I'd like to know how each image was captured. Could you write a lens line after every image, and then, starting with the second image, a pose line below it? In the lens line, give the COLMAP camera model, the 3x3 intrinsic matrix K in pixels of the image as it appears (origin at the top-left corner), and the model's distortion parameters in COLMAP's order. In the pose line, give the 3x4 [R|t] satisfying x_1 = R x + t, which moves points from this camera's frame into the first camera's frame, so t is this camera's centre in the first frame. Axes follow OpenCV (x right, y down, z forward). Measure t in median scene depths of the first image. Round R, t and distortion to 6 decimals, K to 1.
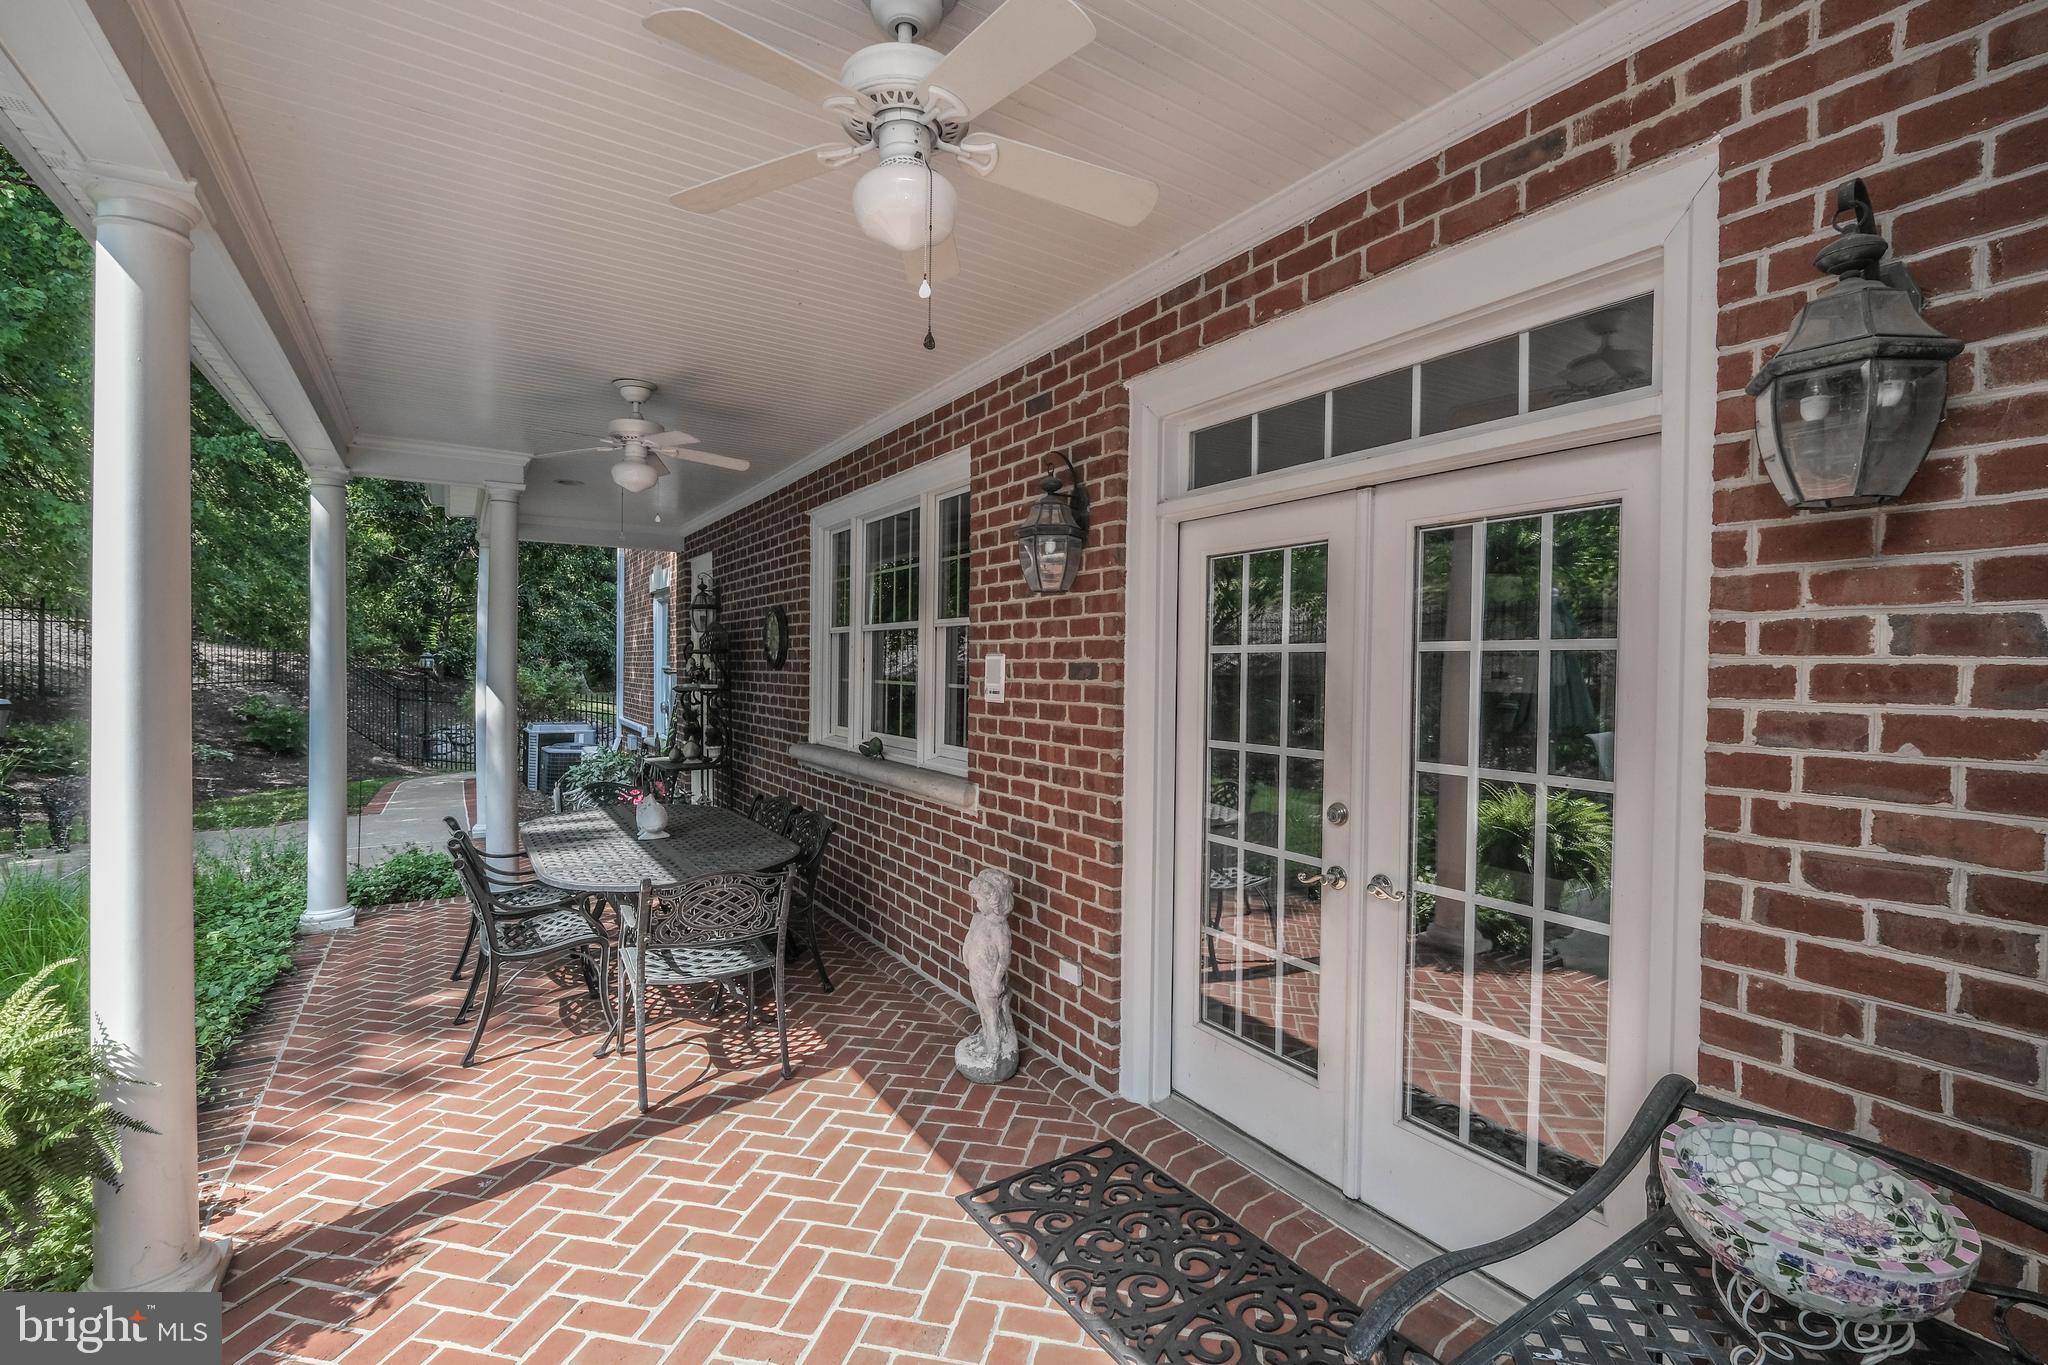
lens RADIAL K [[957.5, 0, 1019.4], [0, 957.5, 676.8], [0, 0, 1]] dist [-0.002849, -0.000093]
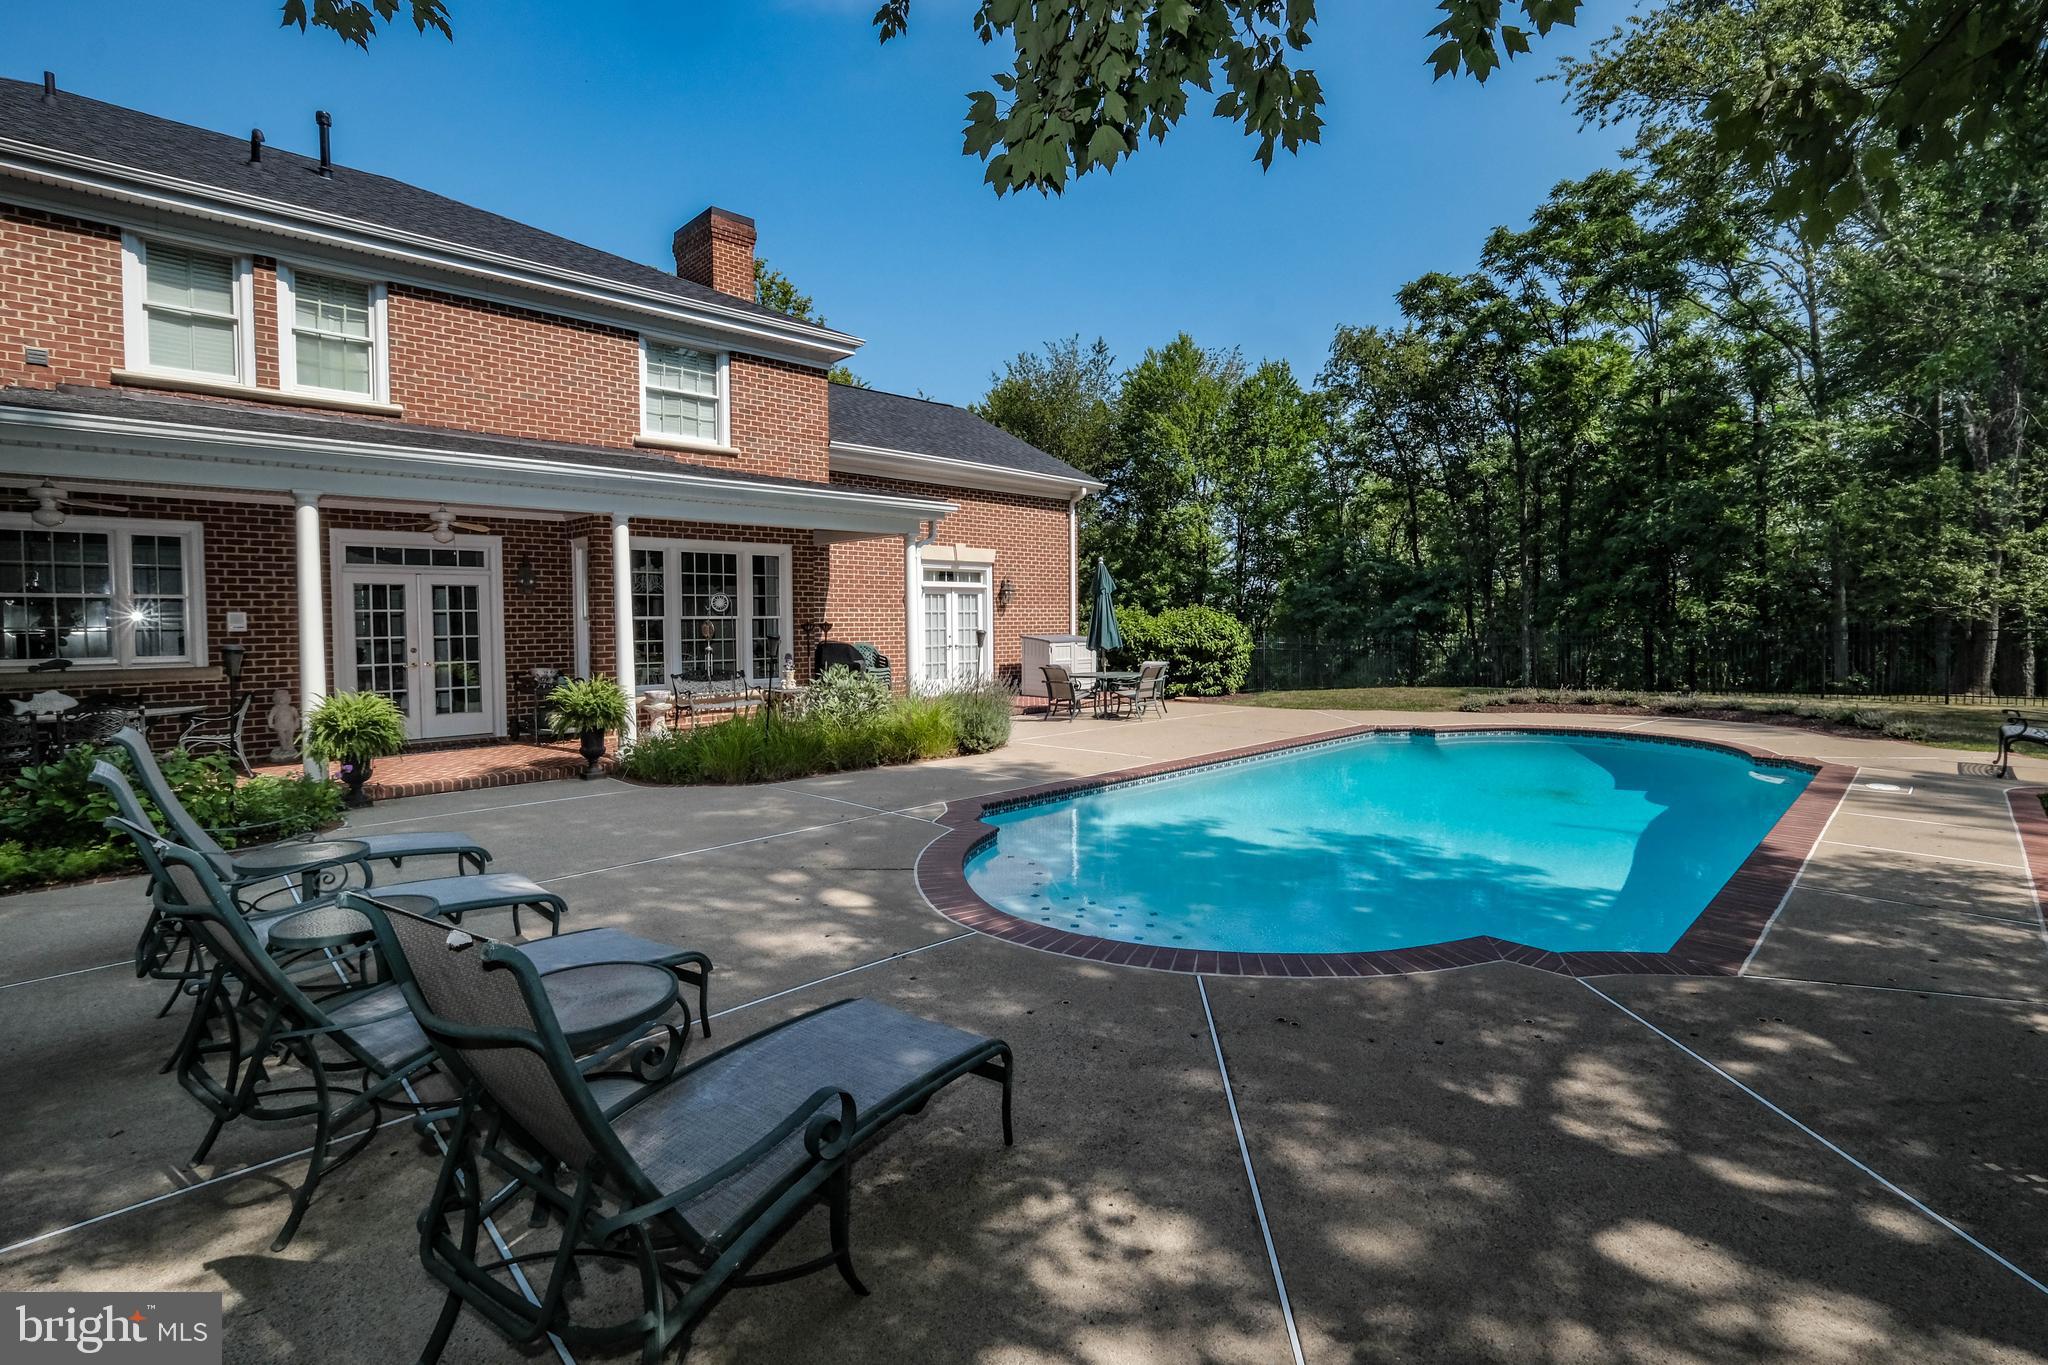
lens RADIAL K [[957.5, 0, 1018.3], [0, 957.5, 673.8], [0, 0, 1]] dist [-0.002849, -0.000093]
pose [[-0.265306, -0.063648, 0.962061, -4.337602], [0.018876, 0.997285, 0.071183, -0.002616], [-0.963979, 0.037045, -0.263384, -0.450134]]
